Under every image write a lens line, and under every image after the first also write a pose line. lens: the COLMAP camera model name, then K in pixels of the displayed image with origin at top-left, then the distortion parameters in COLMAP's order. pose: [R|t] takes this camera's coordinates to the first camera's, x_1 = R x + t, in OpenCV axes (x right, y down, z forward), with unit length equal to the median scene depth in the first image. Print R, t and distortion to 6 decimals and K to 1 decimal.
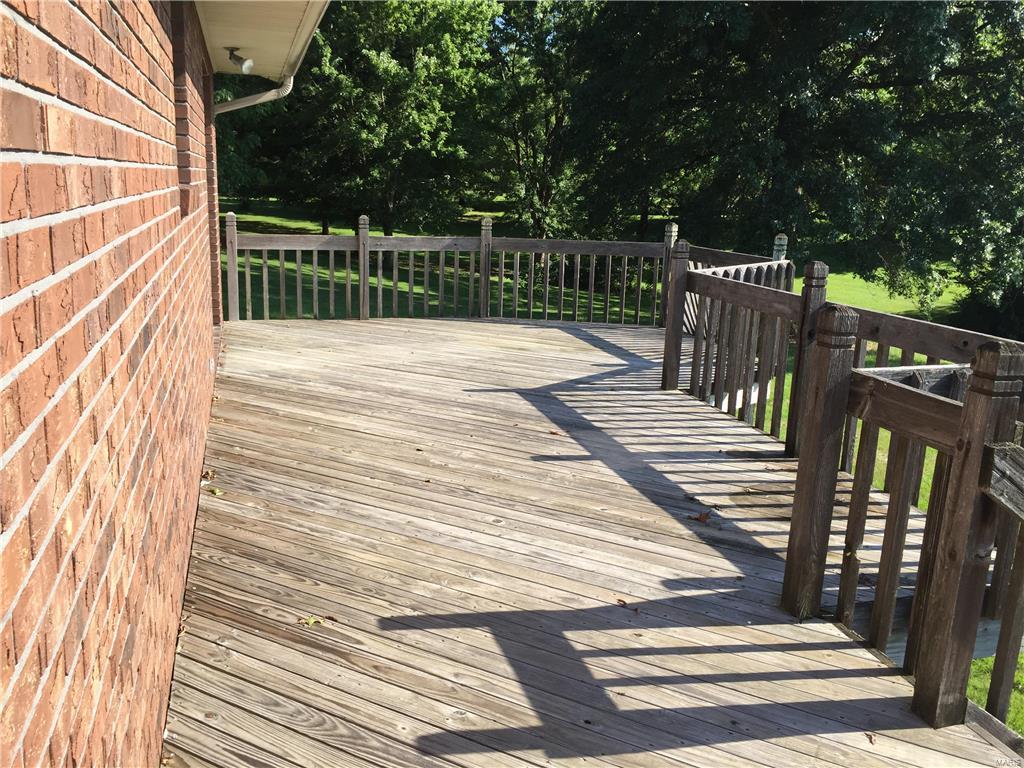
lens RADIAL K [[877.6, 0, 511.2], [0, 877.6, 378.9], [0, 0, 1]] dist [0.088108, -0.125916]
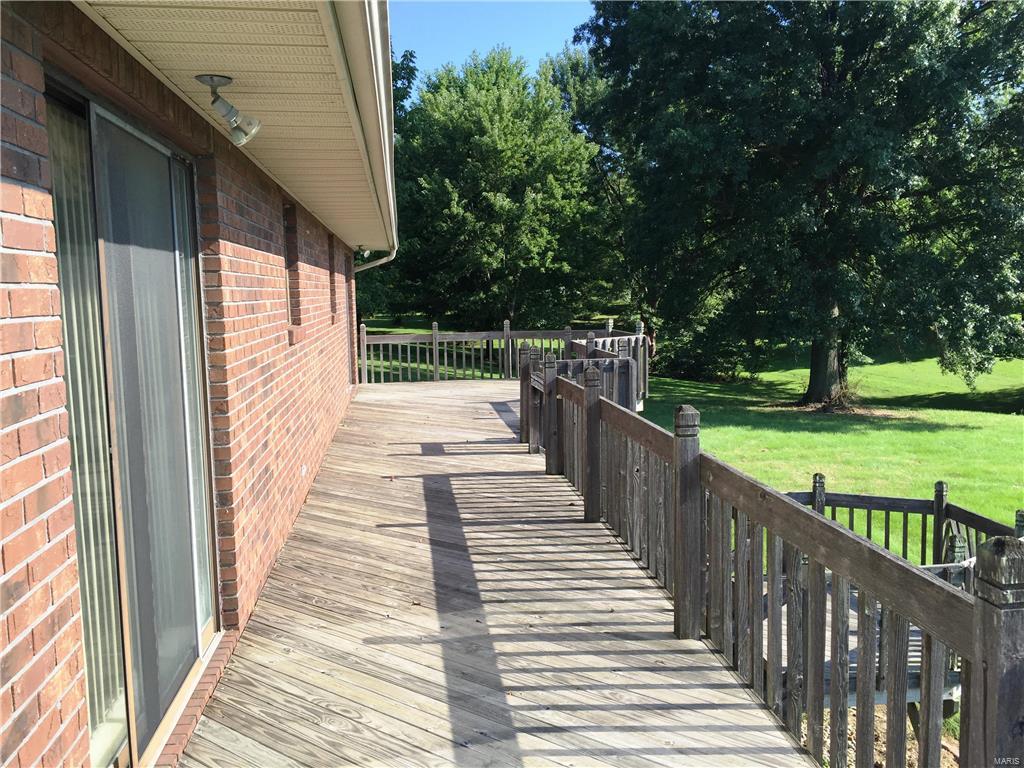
lens RADIAL K [[877.6, 0, 511.2], [0, 877.6, 378.9], [0, 0, 1]] dist [0.088108, -0.125916]
pose [[0.985318, -0.036048, -0.166883, 0.065890], [0.016299, 0.992853, -0.118230, 0.033425], [0.169952, 0.113774, 0.978863, -0.165216]]
